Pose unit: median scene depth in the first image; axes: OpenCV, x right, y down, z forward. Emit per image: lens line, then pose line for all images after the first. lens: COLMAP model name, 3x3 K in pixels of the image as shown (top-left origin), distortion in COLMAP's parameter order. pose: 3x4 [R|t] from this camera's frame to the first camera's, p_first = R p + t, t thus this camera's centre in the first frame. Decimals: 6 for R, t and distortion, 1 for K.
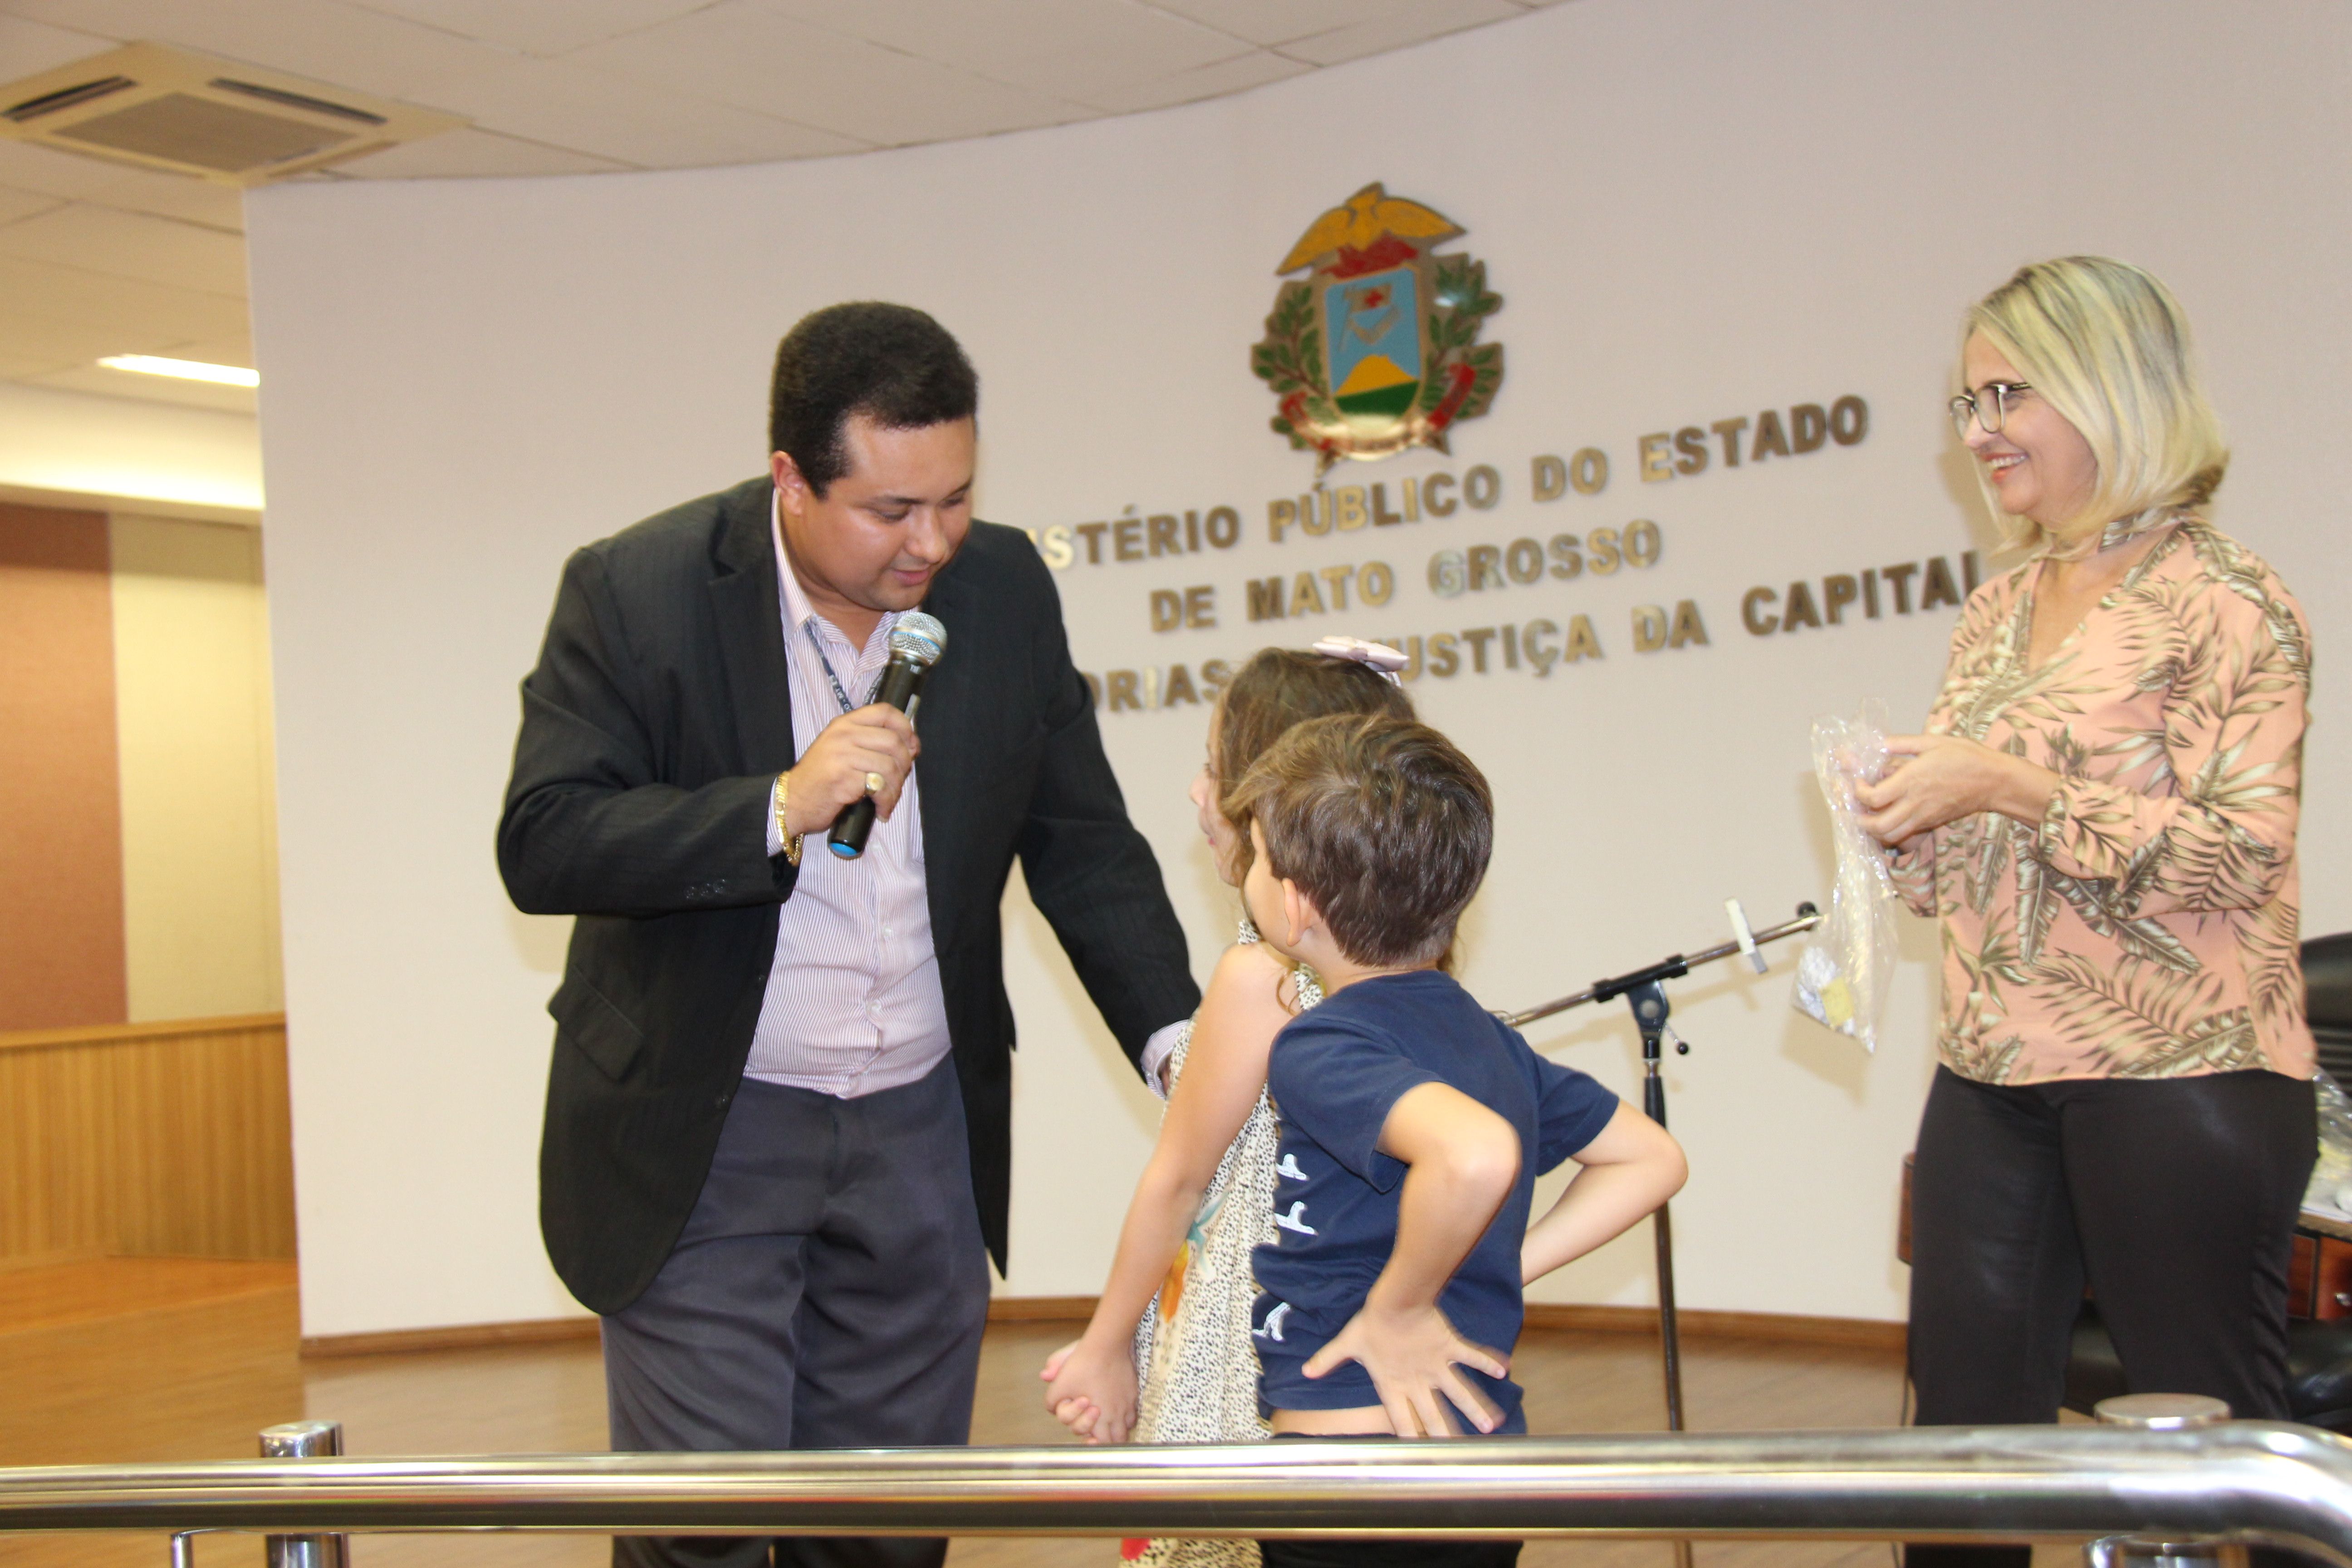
lens RADIAL K [[2903.2, 0, 1176.0], [0, 2903.2, 784.0], [0, 0, 1]] dist [0.055599, 0.021704]
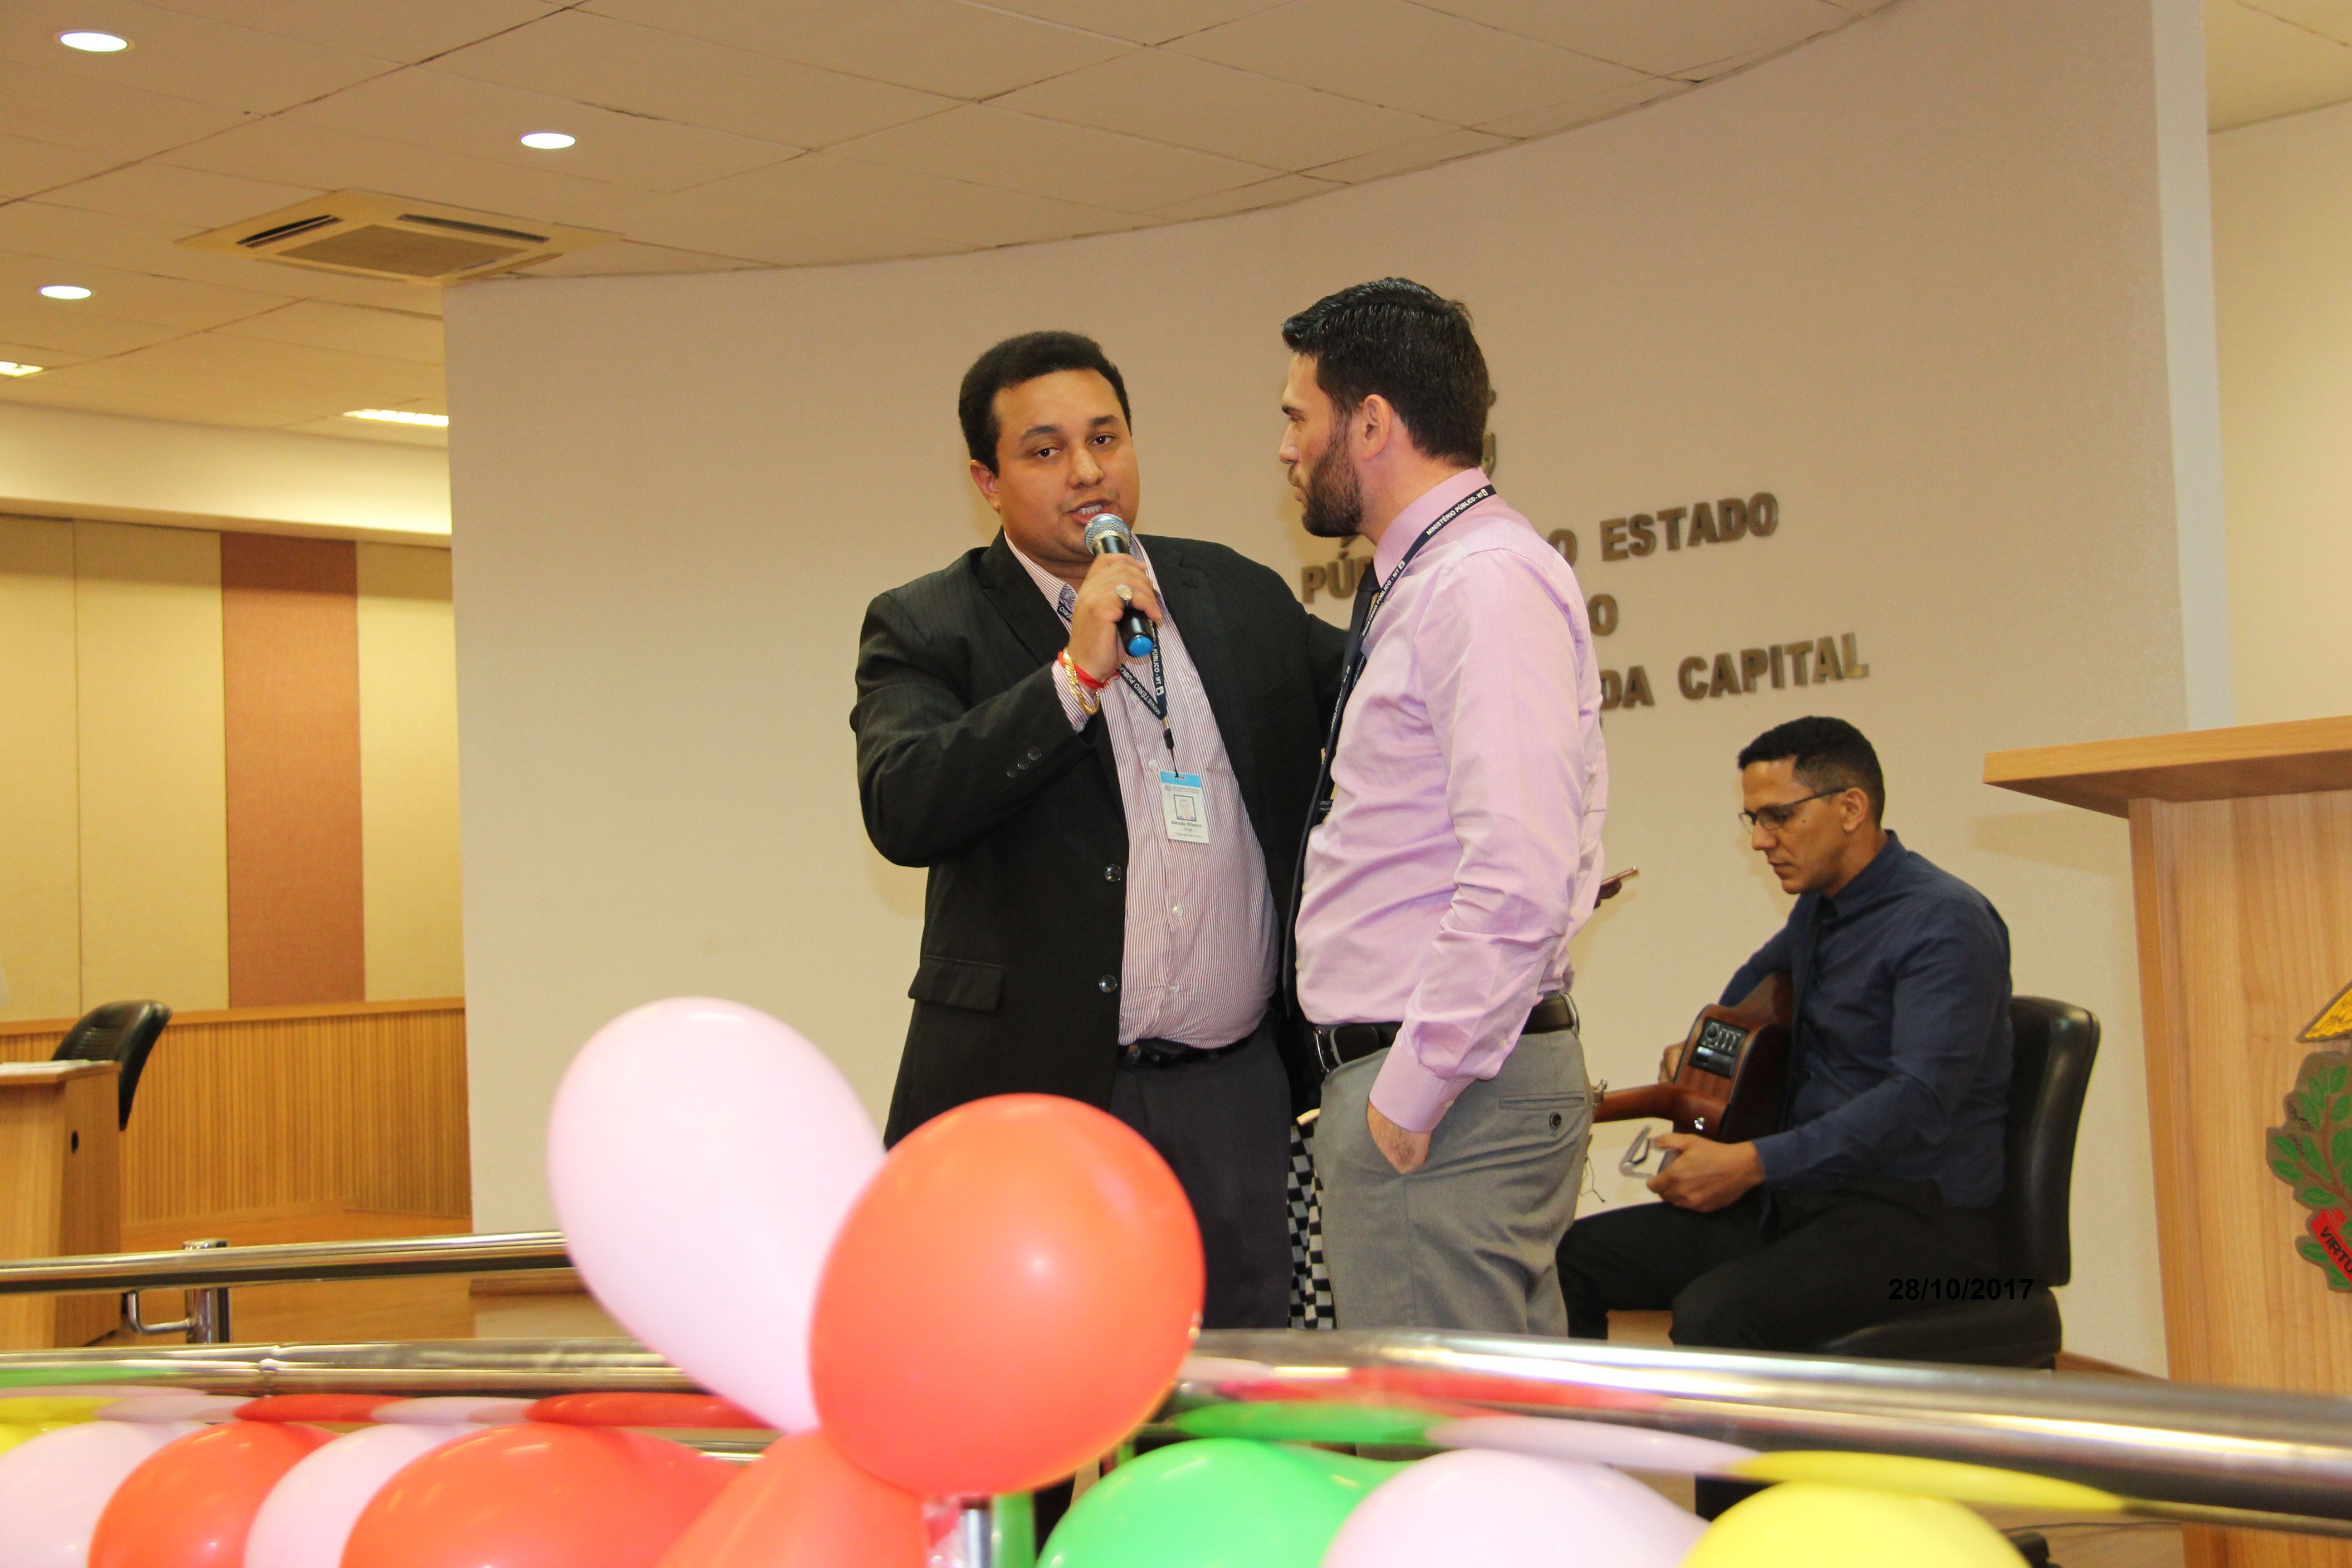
lens RADIAL K [[3273.3, 0, 1176.0], [0, 3273.3, 784.0], [0, 0, 1]] dist [0.122676, 0.104832]
pose [[0.990510, 0.015144, -0.136606, 0.162791], [-0.013552, 0.999829, 0.012578, -0.028909], [0.136773, -0.010607, 0.990546, -0.278309]]
